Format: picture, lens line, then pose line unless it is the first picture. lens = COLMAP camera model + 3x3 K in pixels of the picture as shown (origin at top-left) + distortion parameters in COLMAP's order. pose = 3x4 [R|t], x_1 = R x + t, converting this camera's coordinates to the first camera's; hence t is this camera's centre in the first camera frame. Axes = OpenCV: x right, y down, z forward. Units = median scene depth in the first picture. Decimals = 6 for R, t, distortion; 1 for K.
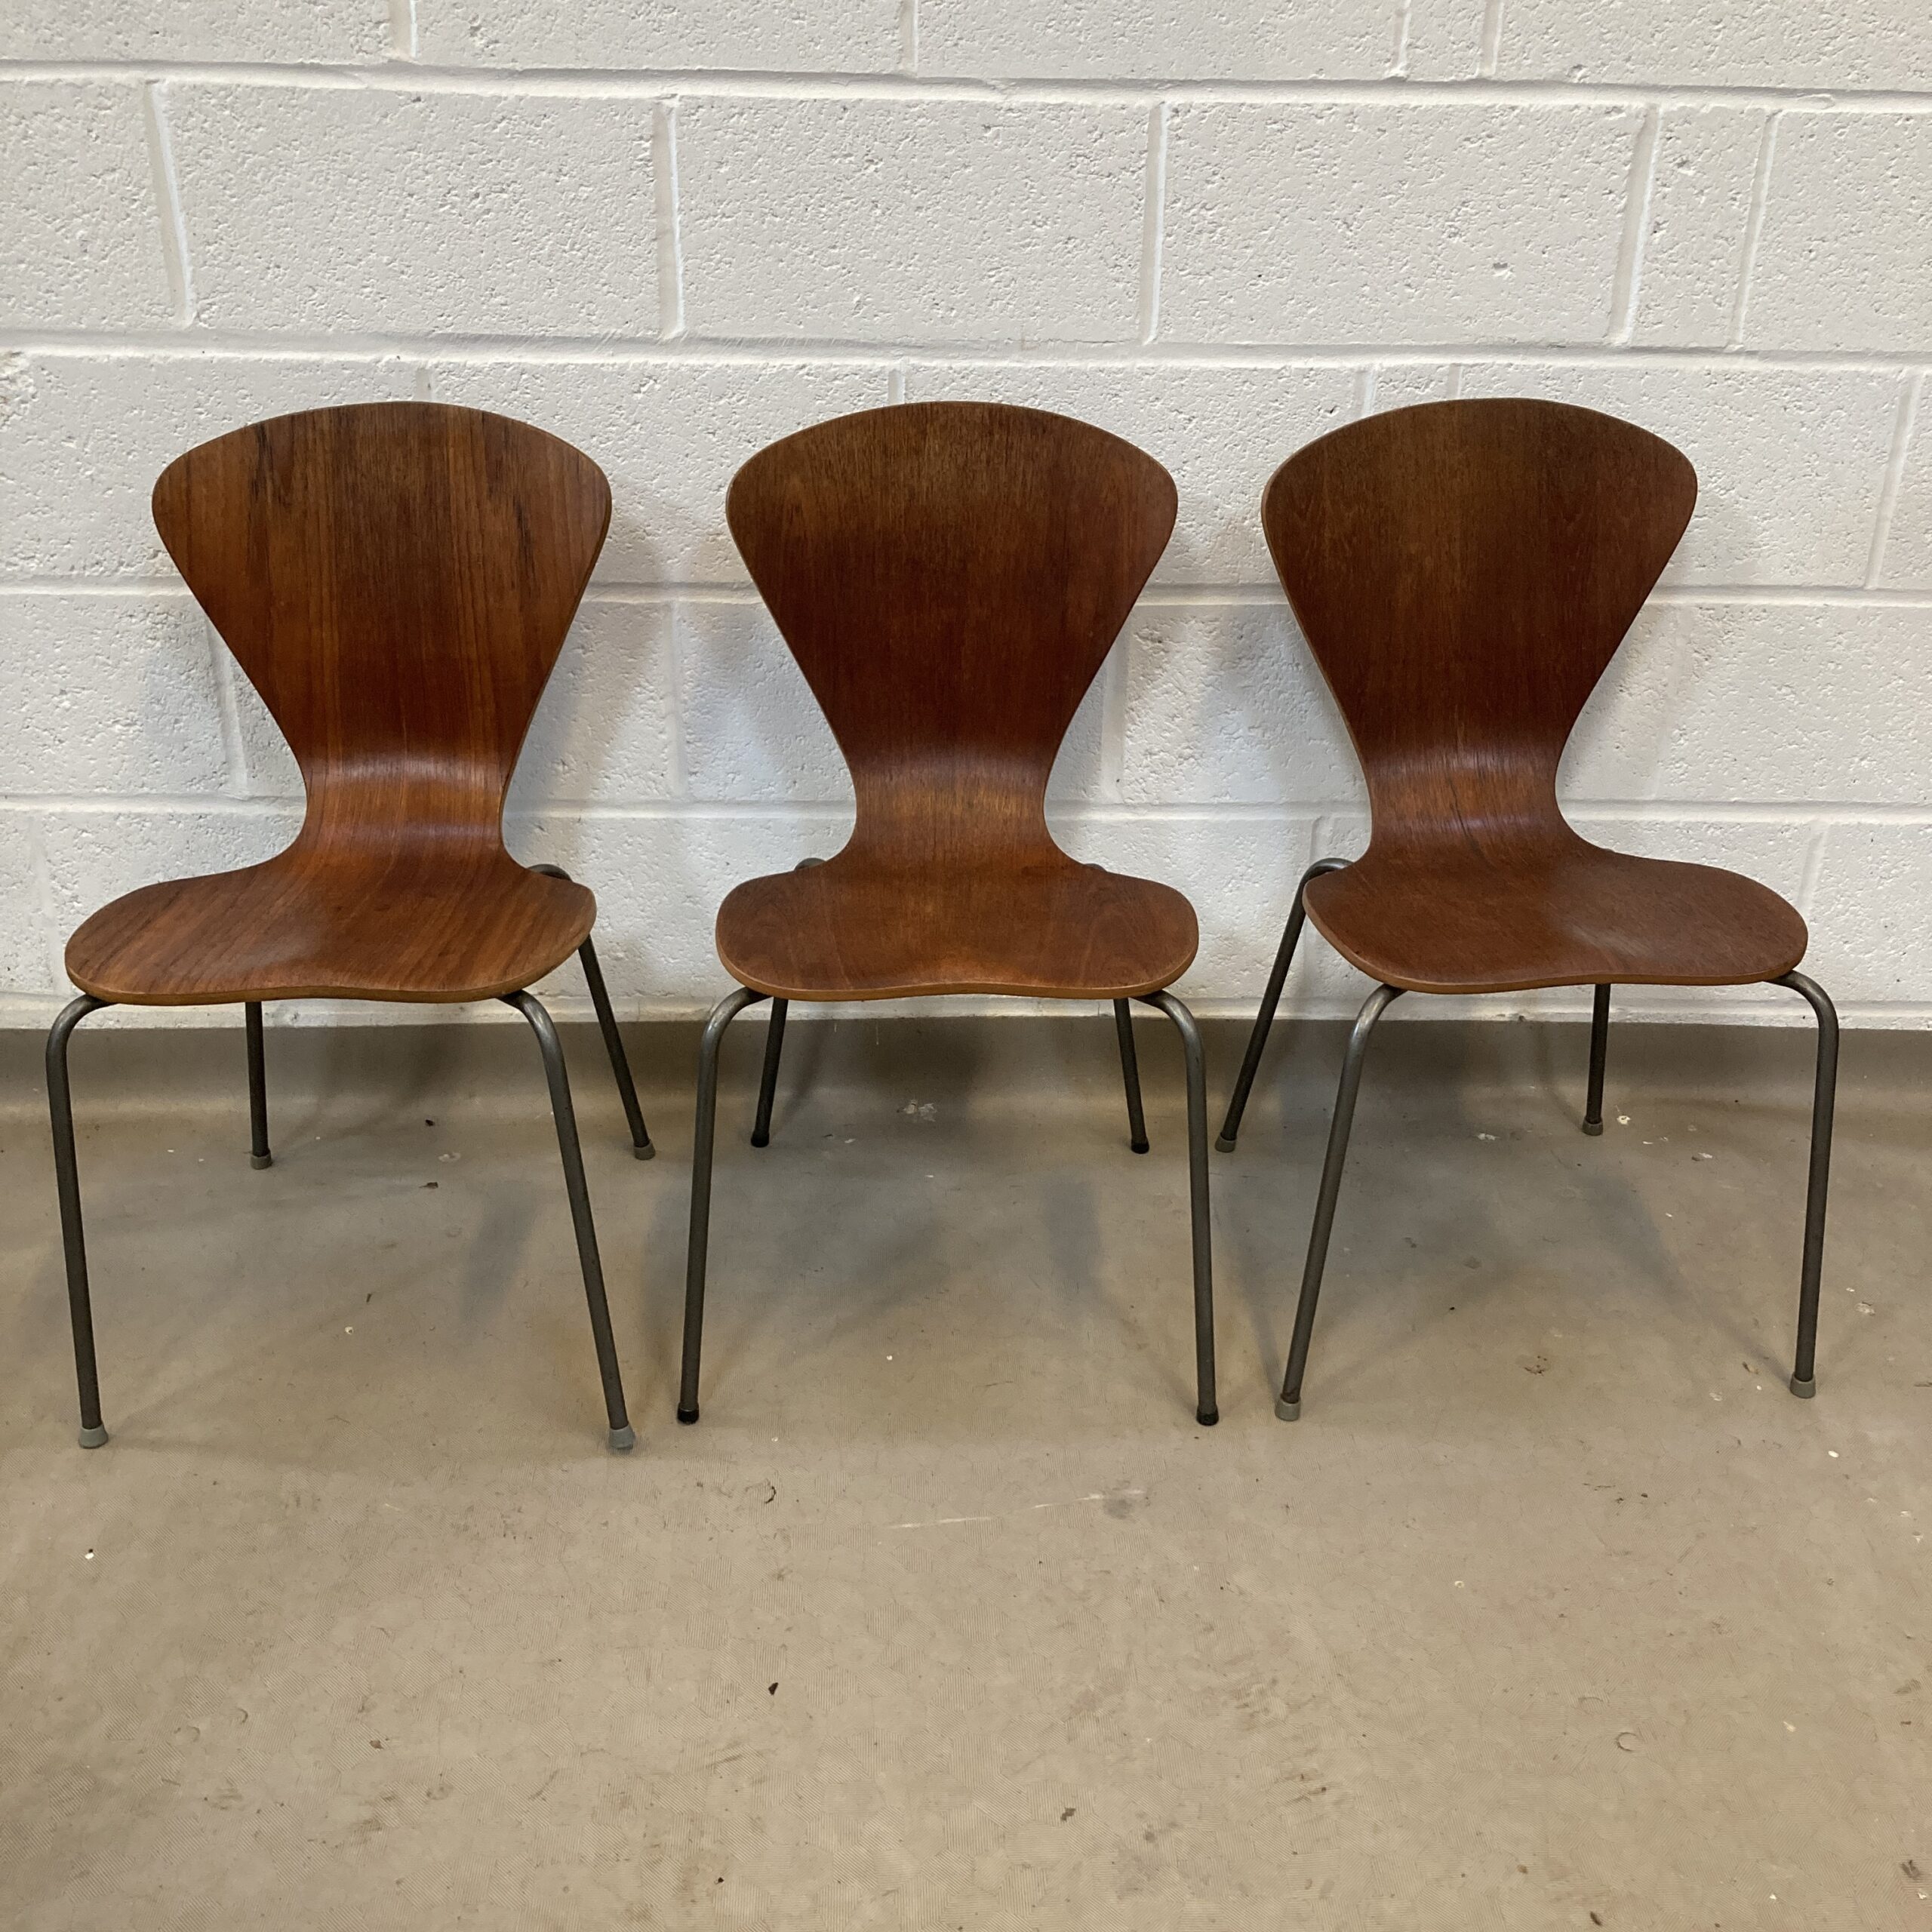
lens RADIAL K [[2077.6, 0, 973.7], [0, 2077.6, 983.3], [0, 0, 1]] dist [0.014851, 0.000000]
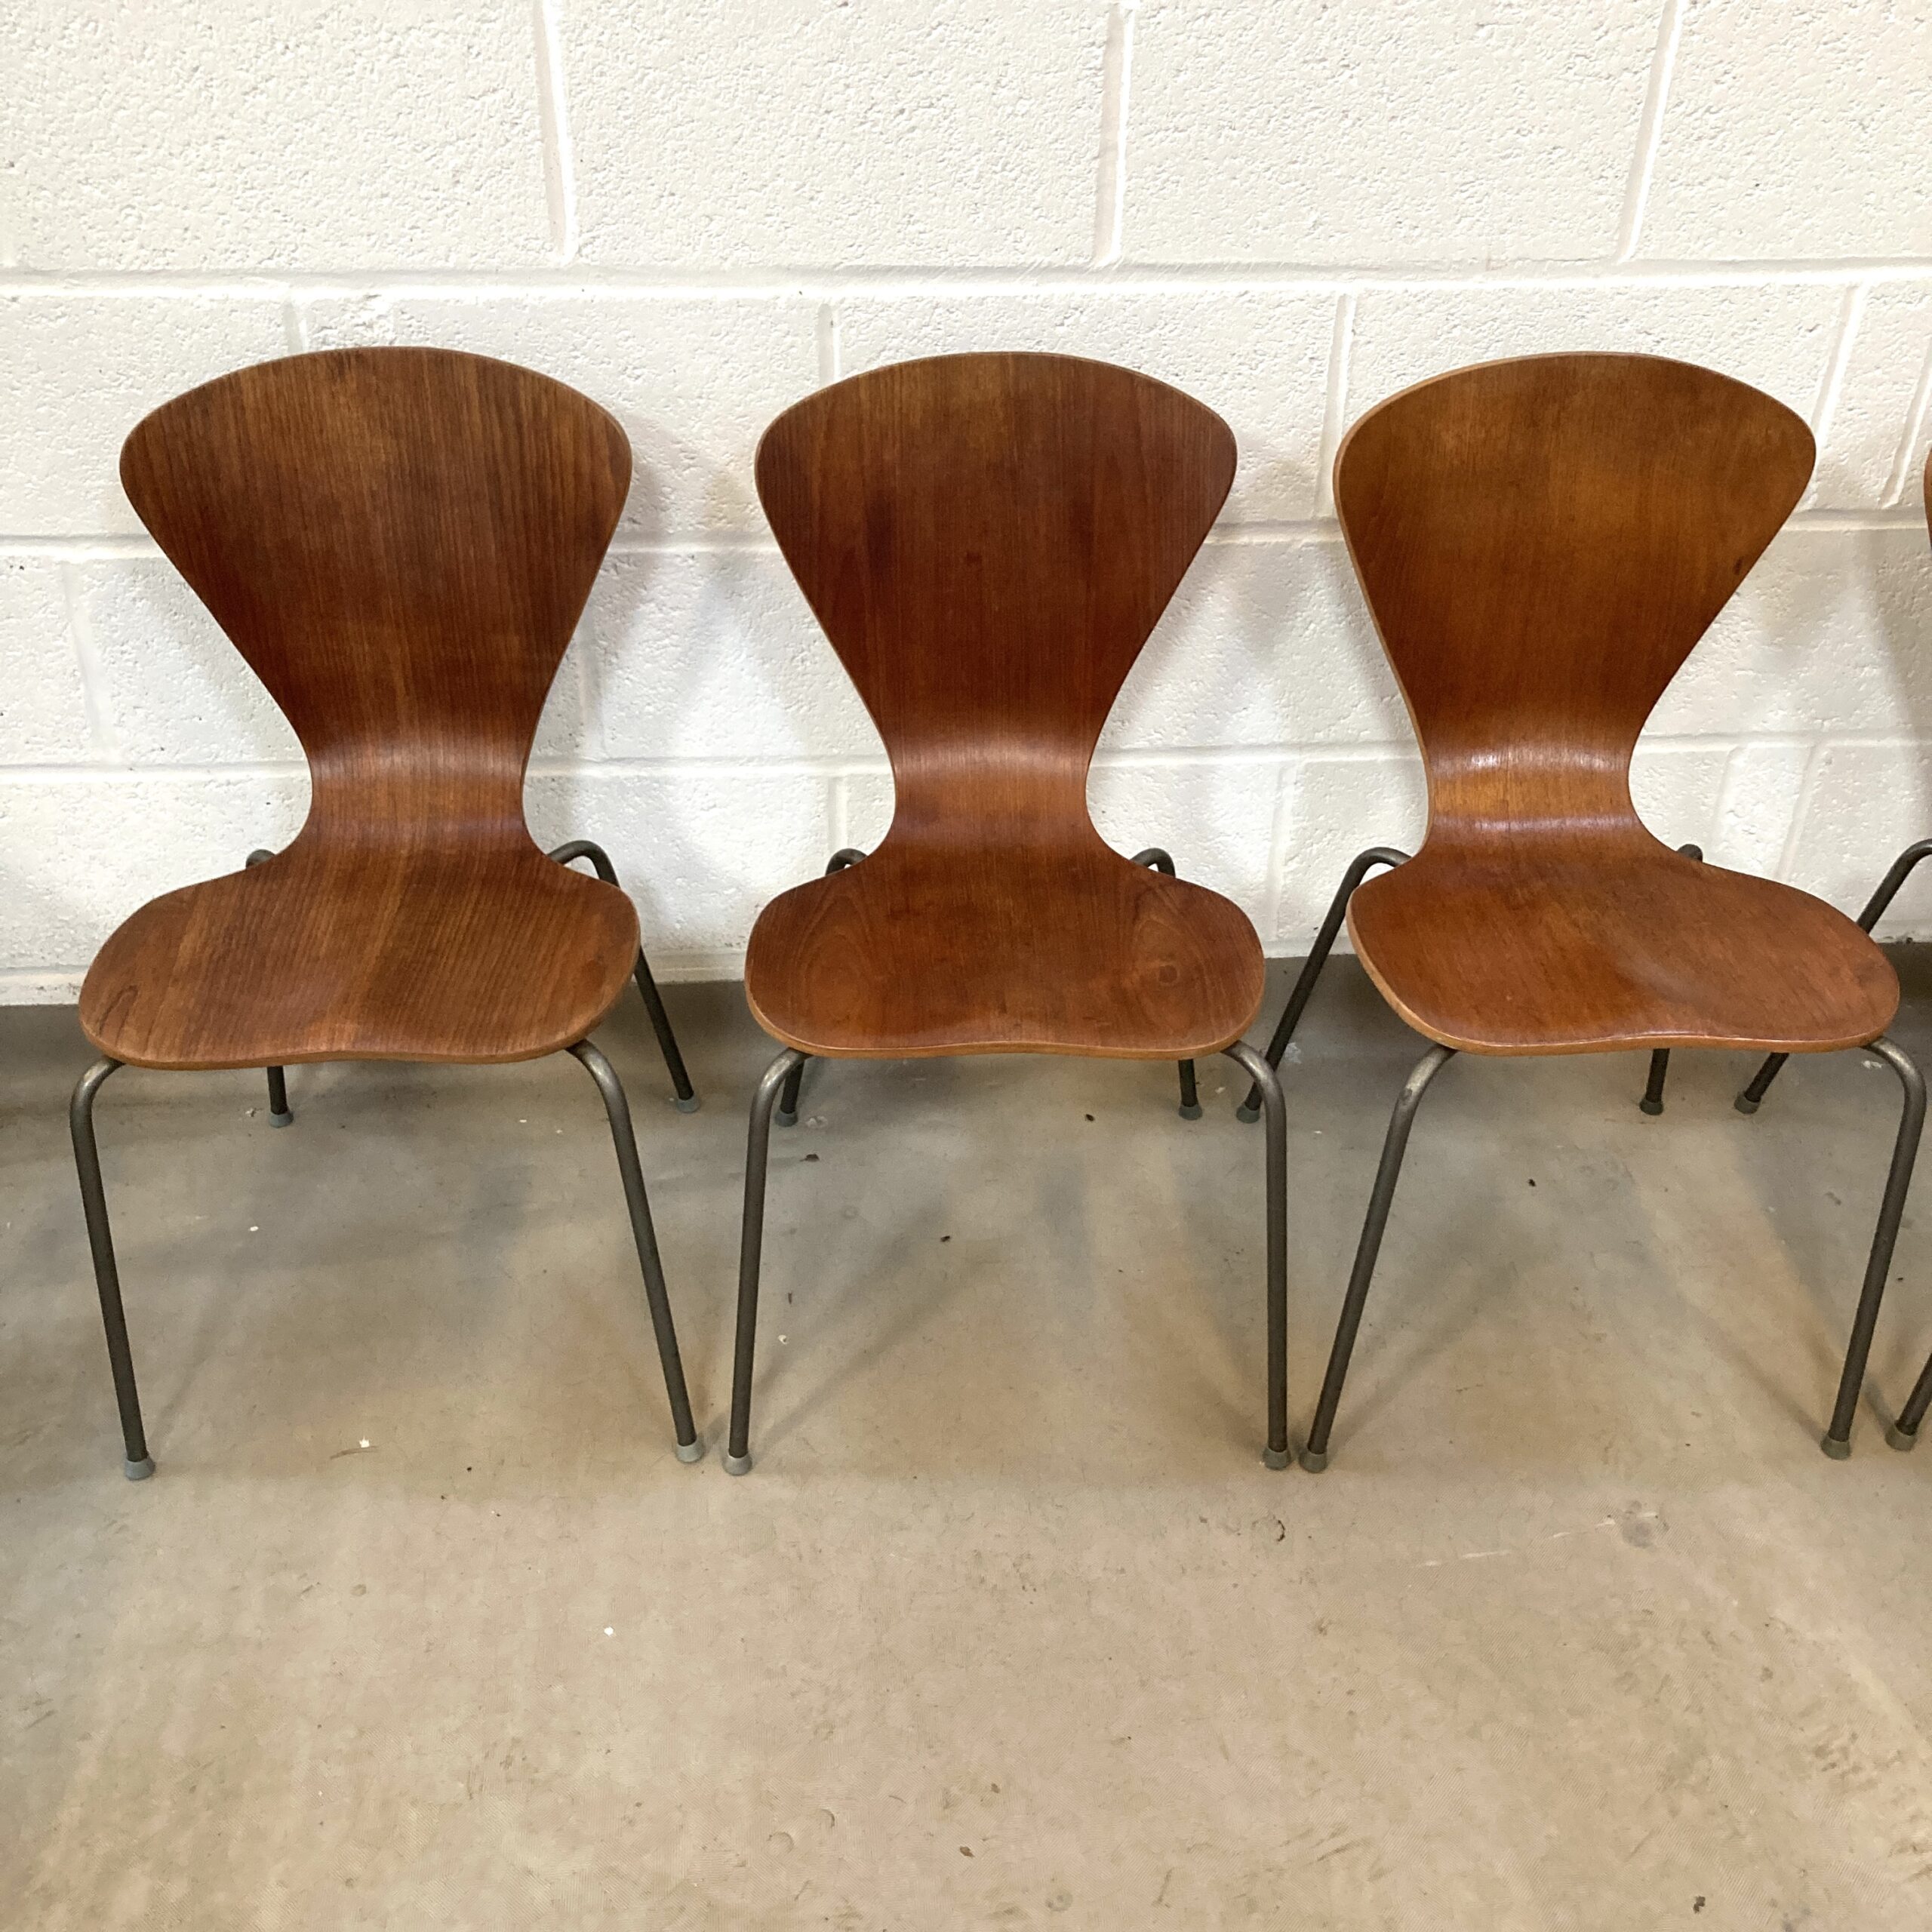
lens RADIAL K [[2077.6, 0, 949.8], [0, 2077.6, 948.1], [0, 0, 1]] dist [0.014851, 0.000000]
pose [[0.999170, -0.024230, 0.032747, -0.256188], [0.019174, 0.988989, 0.146745, -0.156889], [-0.035942, -0.145995, 0.988632, 0.074809]]
